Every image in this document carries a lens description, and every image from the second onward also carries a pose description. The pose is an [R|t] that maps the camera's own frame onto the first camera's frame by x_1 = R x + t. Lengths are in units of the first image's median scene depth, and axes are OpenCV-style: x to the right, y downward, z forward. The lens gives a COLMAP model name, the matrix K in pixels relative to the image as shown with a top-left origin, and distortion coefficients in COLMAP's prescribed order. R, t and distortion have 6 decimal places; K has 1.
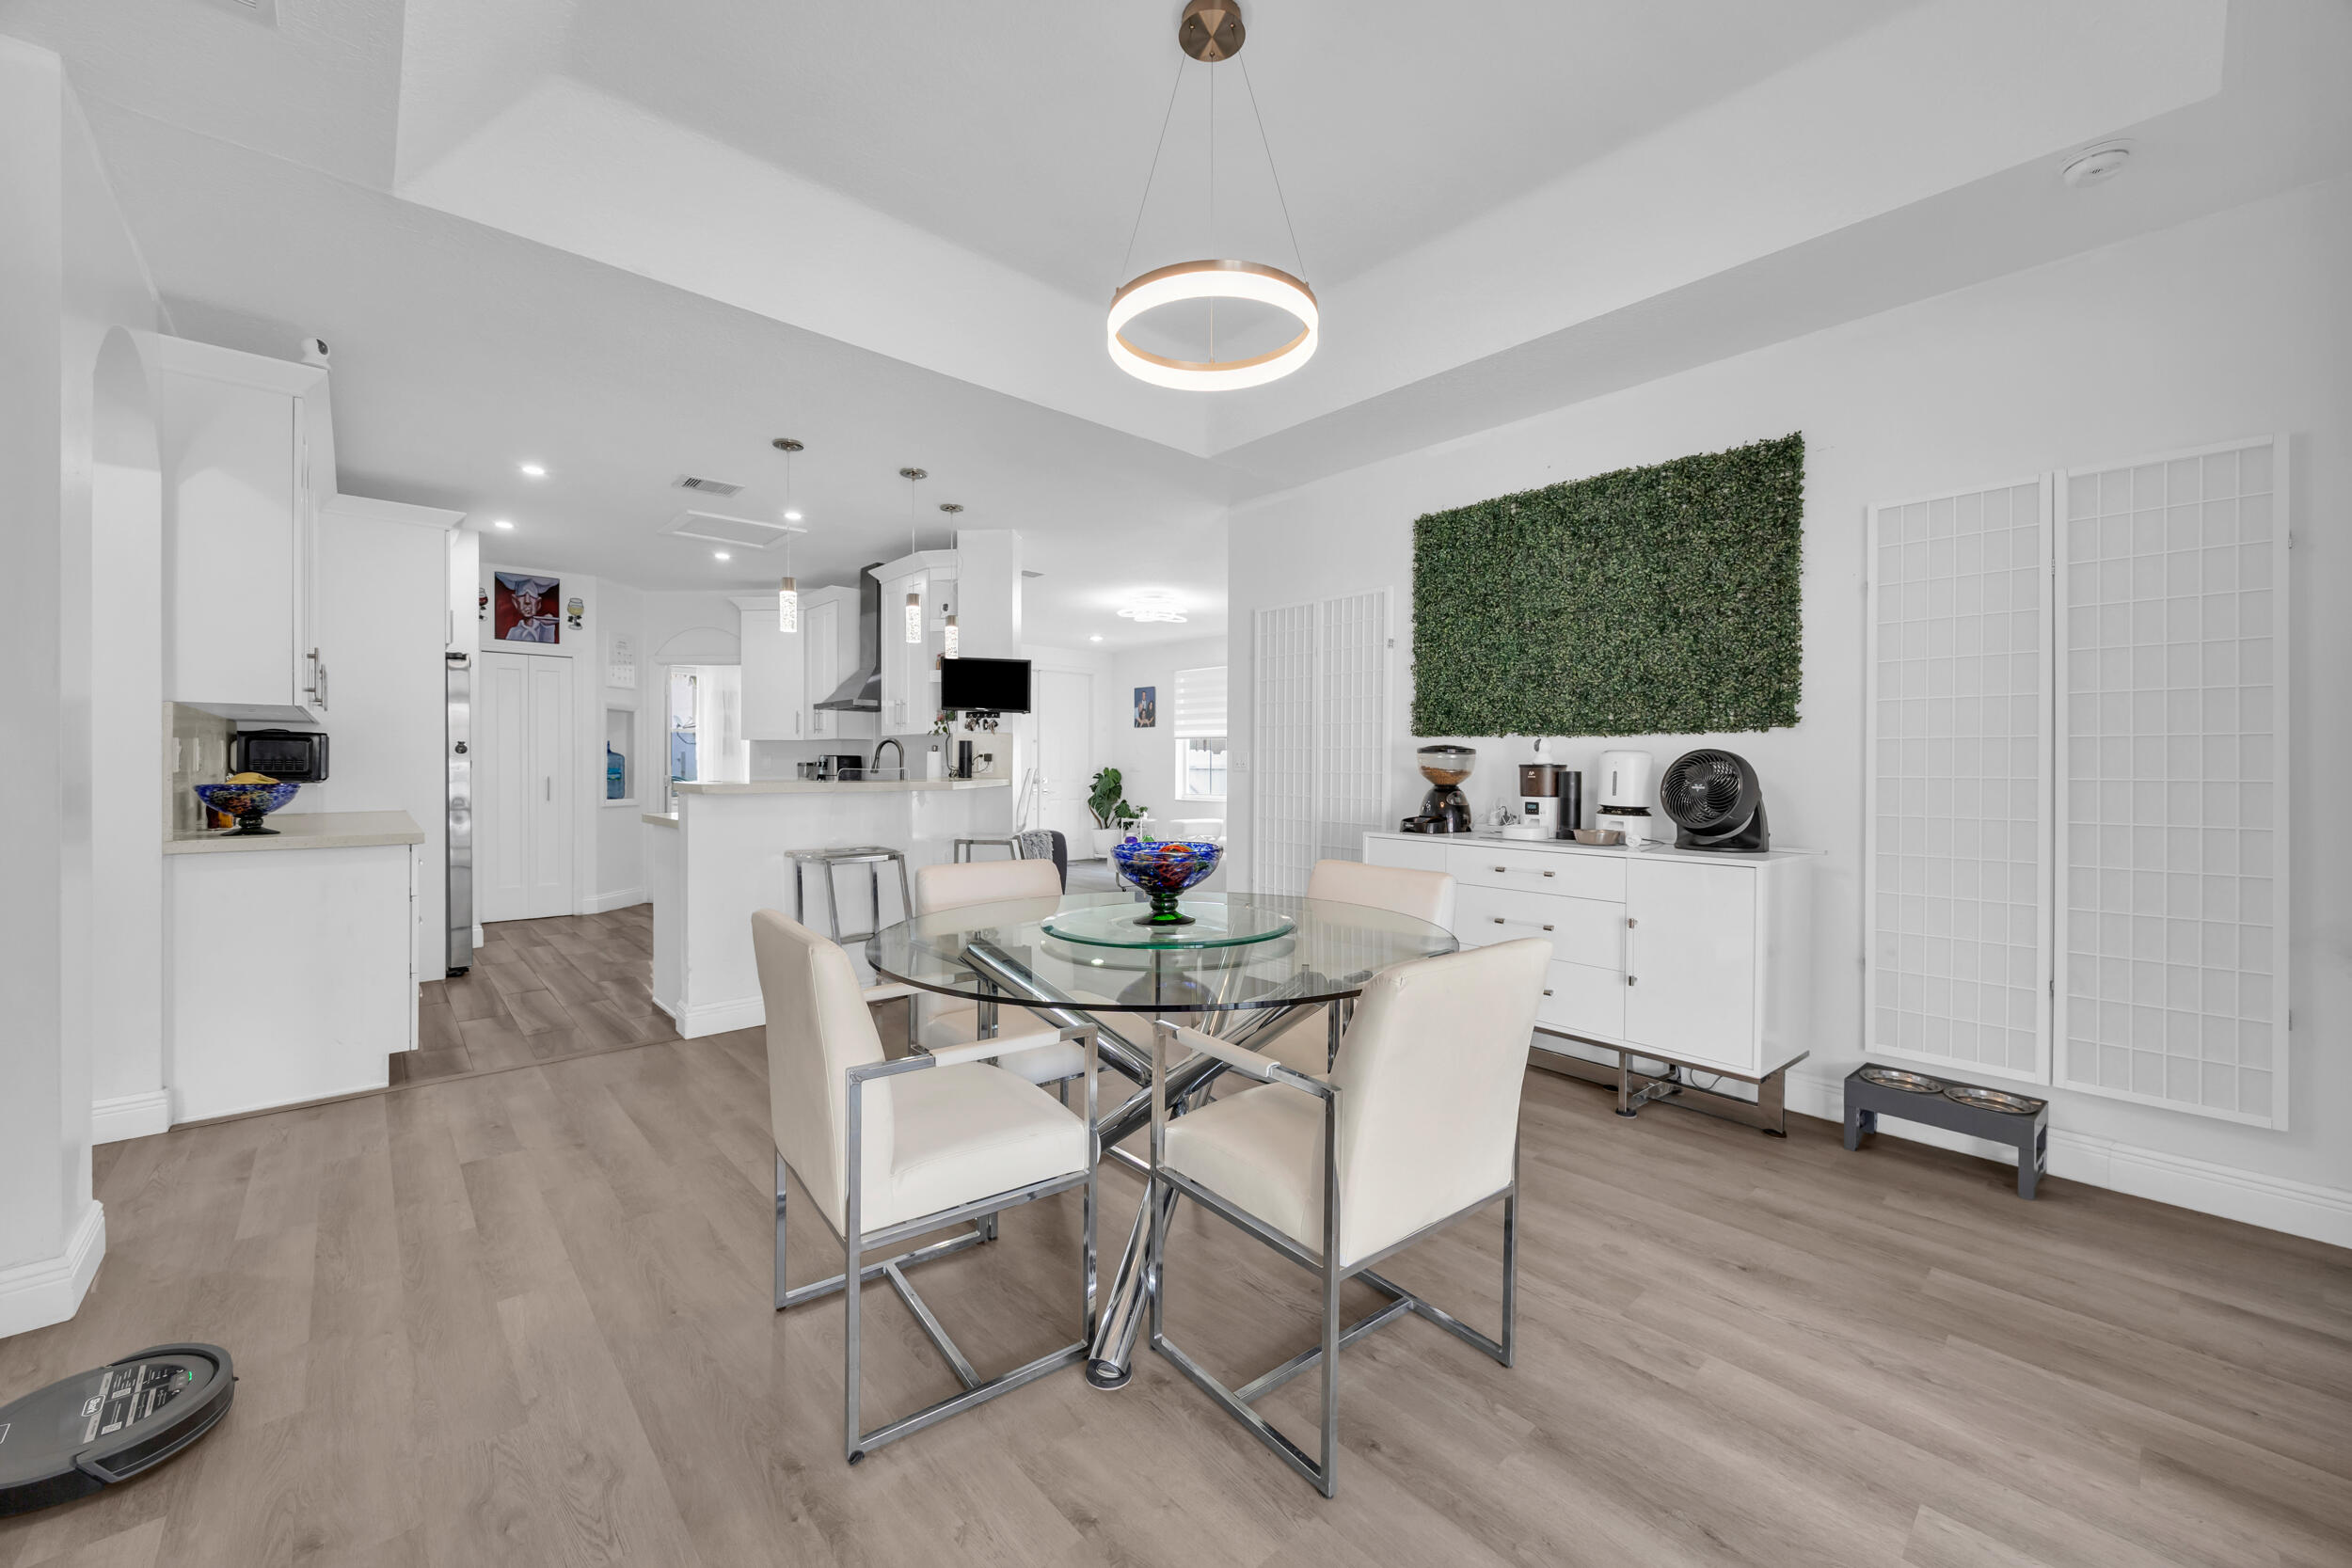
lens RADIAL K [[903.1, 0, 1168.2], [0, 903.1, 770.3], [0, 0, 1]] dist [-0.000312, -0.000479]
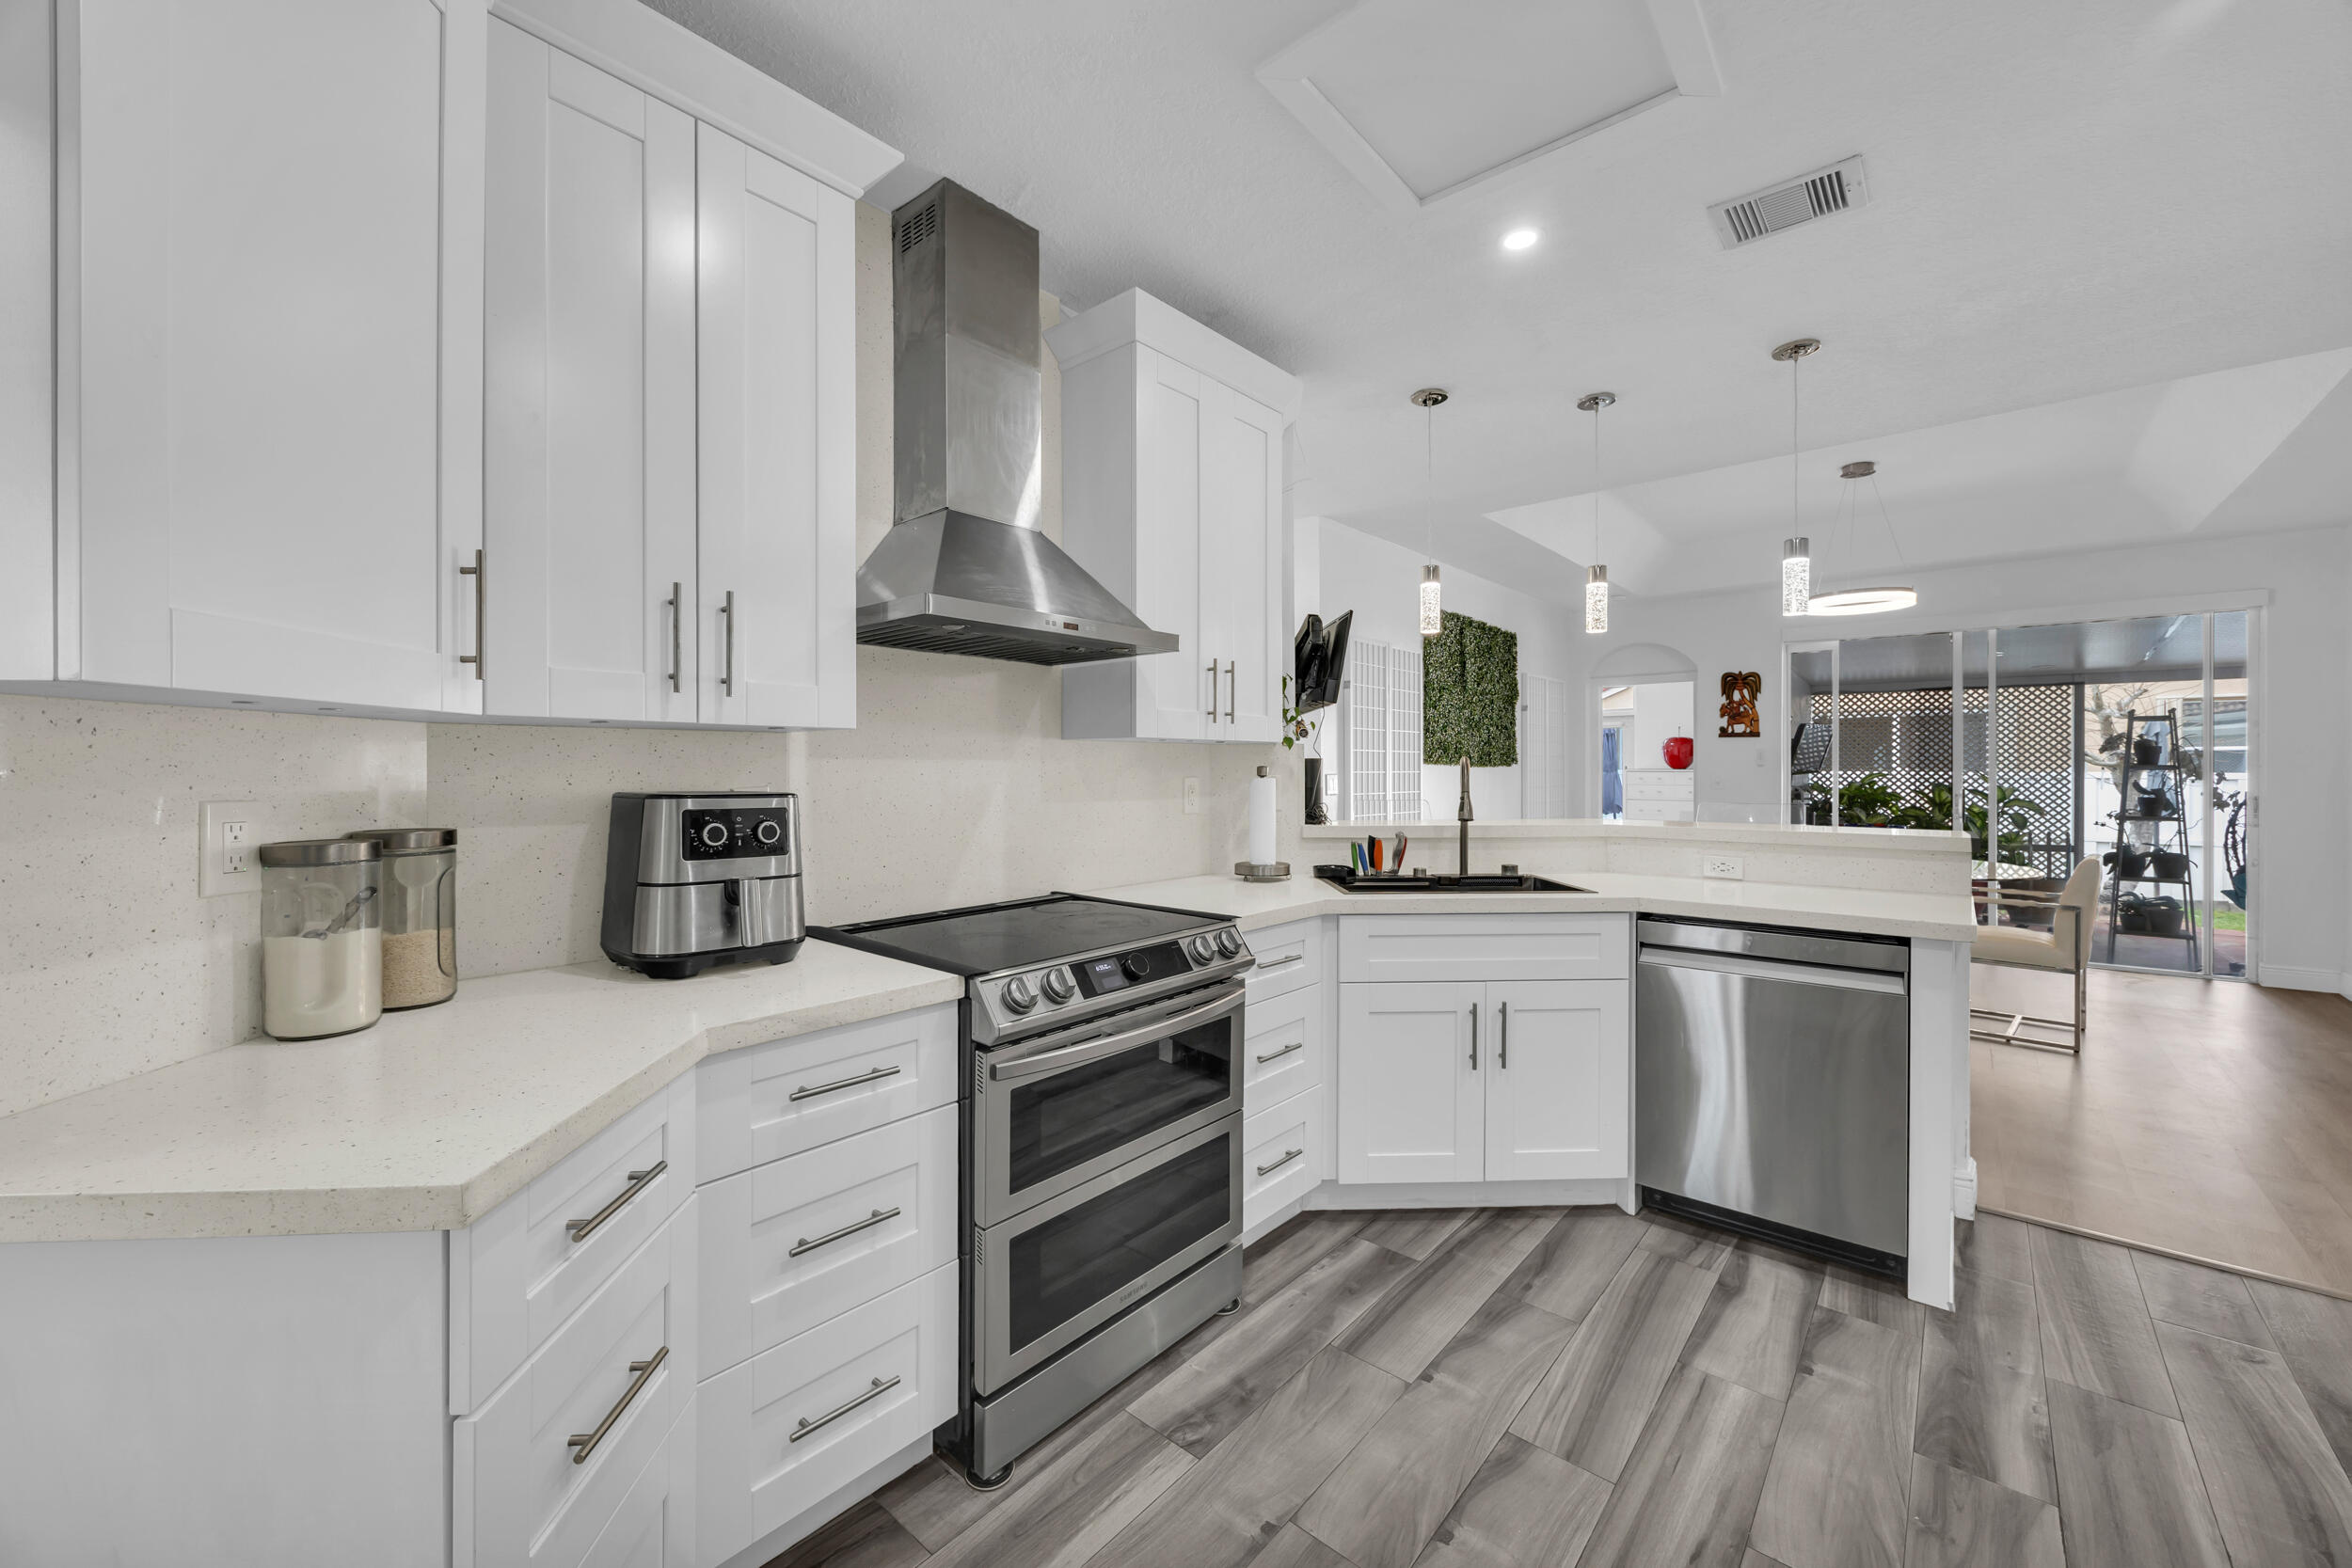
lens RADIAL K [[903.1, 0, 1173.7], [0, 903.1, 773.9], [0, 0, 1]] dist [-0.000312, -0.000479]
pose [[-0.117728, -0.010518, 0.992990, -0.785321], [0.005429, 0.999922, 0.011235, -0.030071], [-0.993031, 0.006714, -0.117661, 1.155153]]
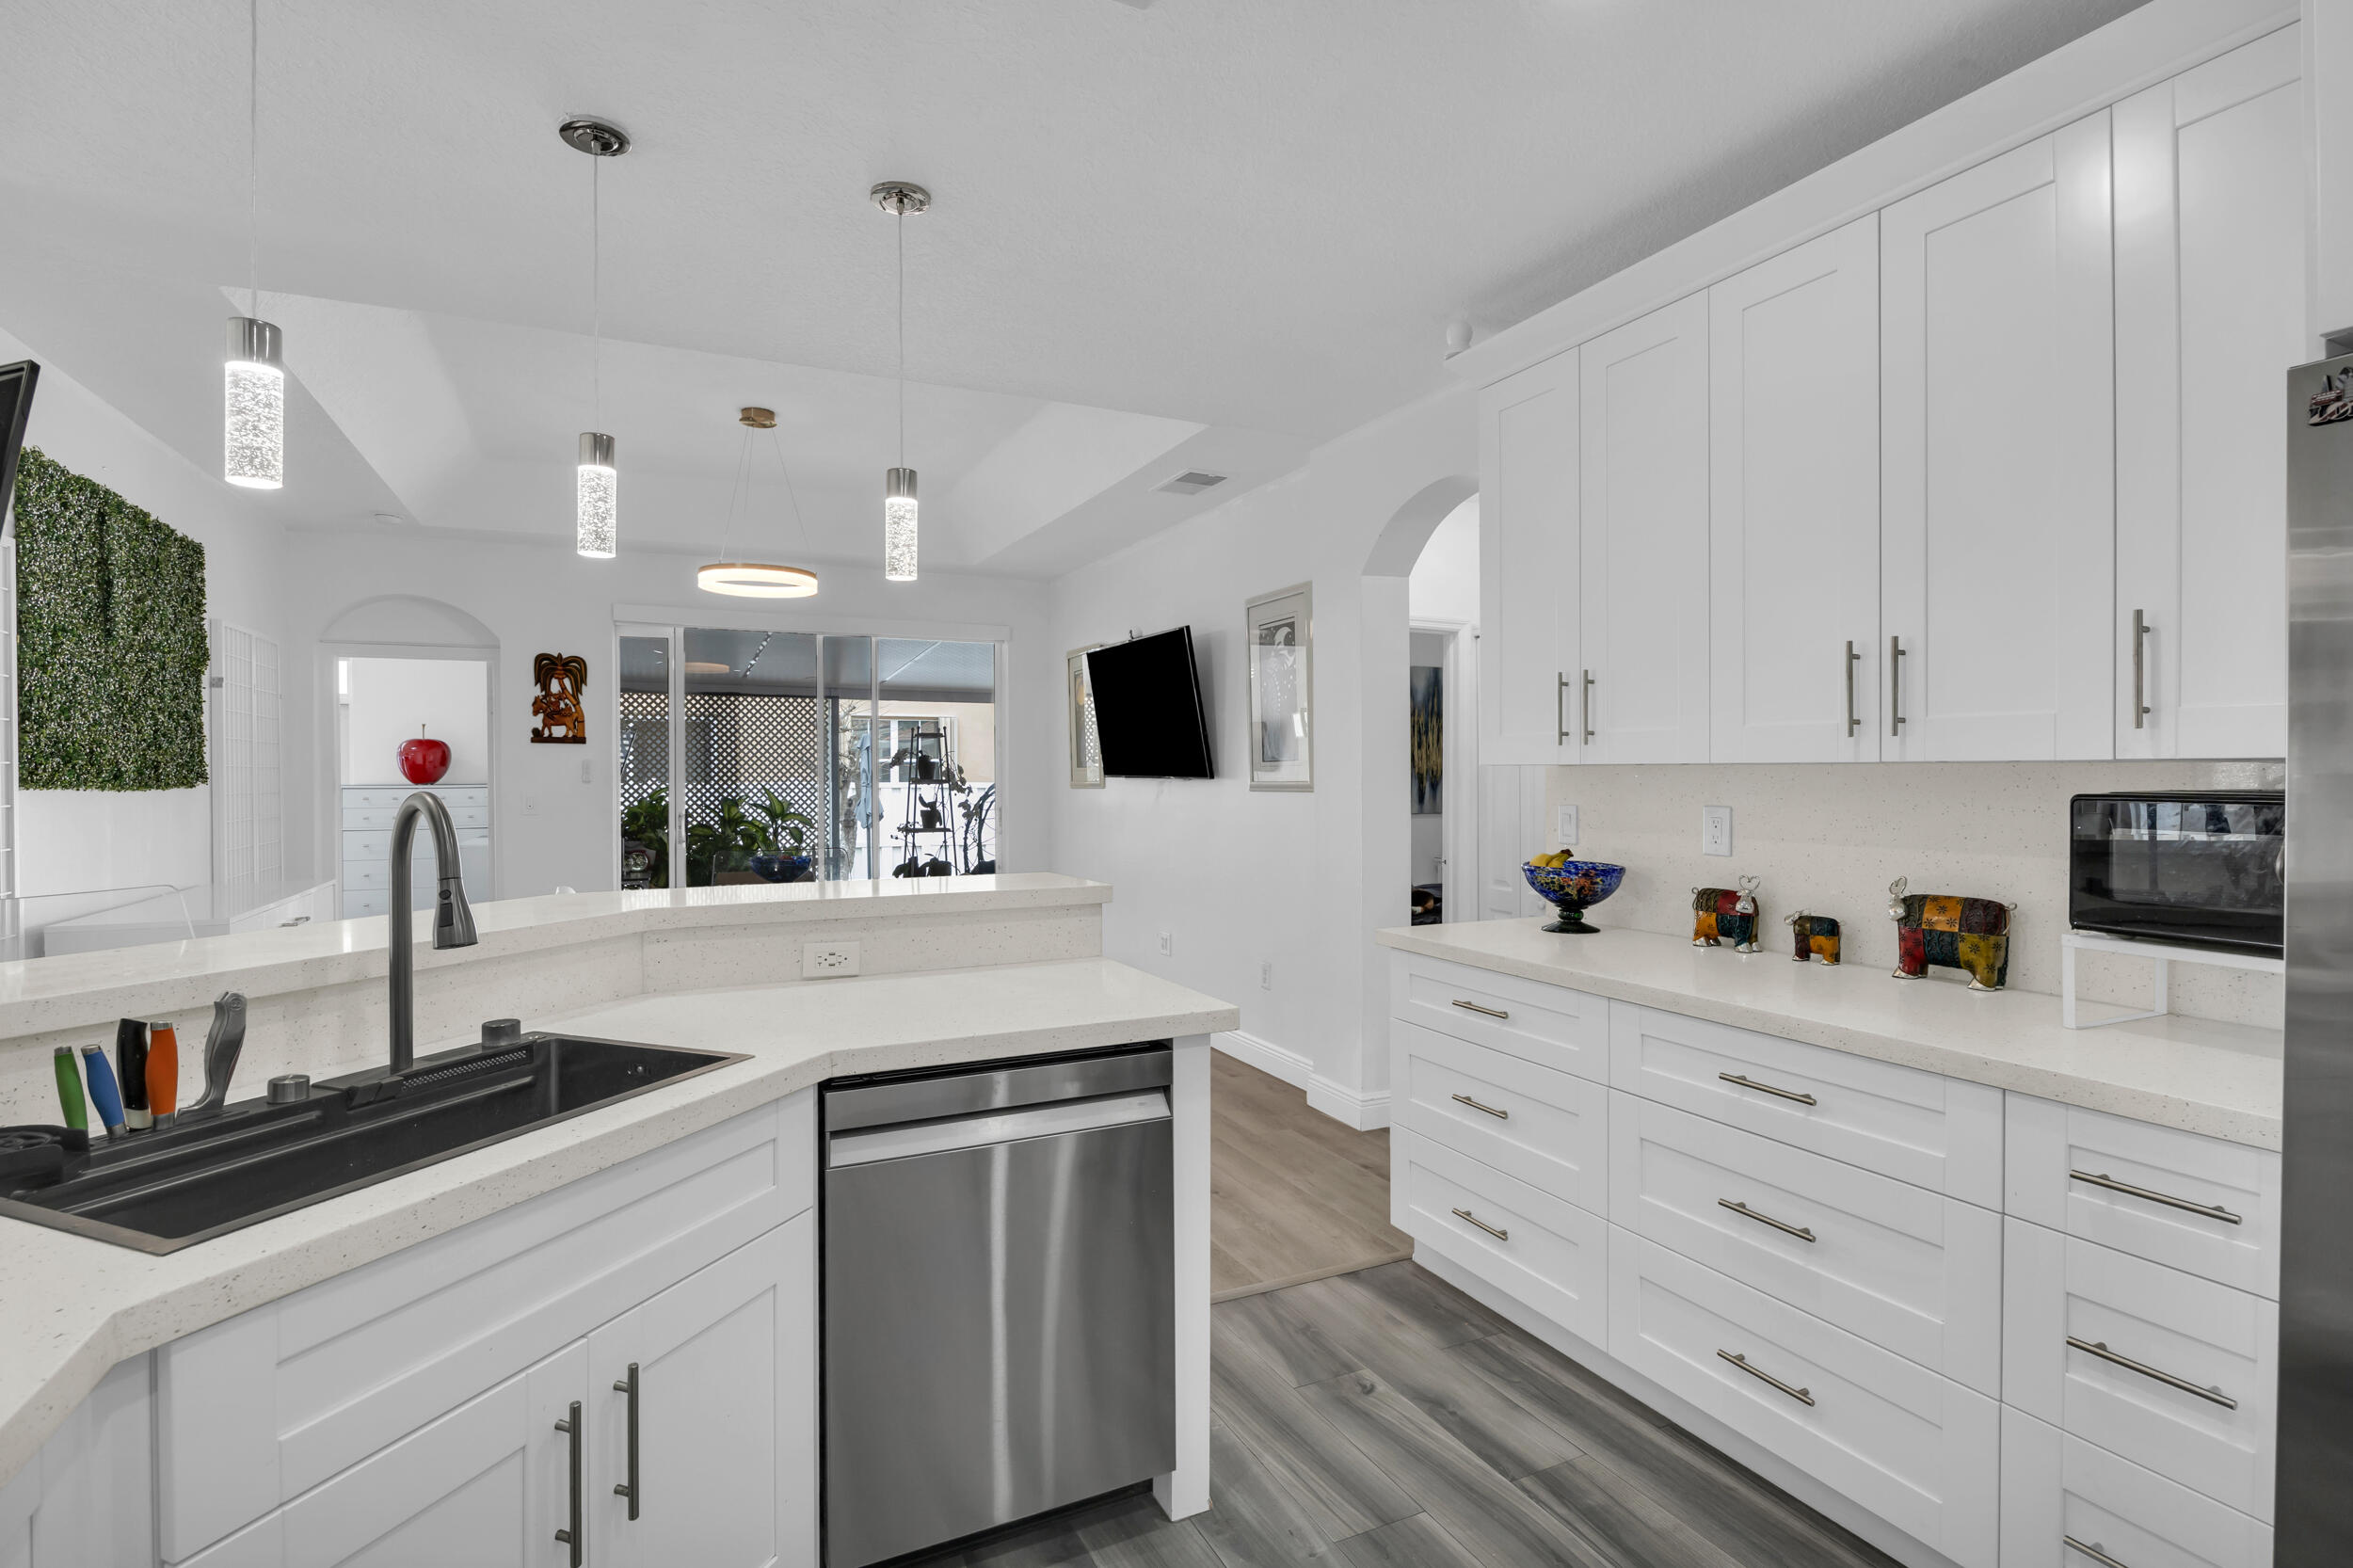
lens RADIAL K [[1119.8, 0, 1159.7], [0, 1119.8, 781.2], [0, 0, 1]] dist [-0.008436, -0.001127]
pose [[-0.957826, -0.002763, 0.287335, -0.537867], [0.001320, 0.999901, 0.014015, -0.039574], [-0.287345, 0.013804, -0.957728, 1.136363]]
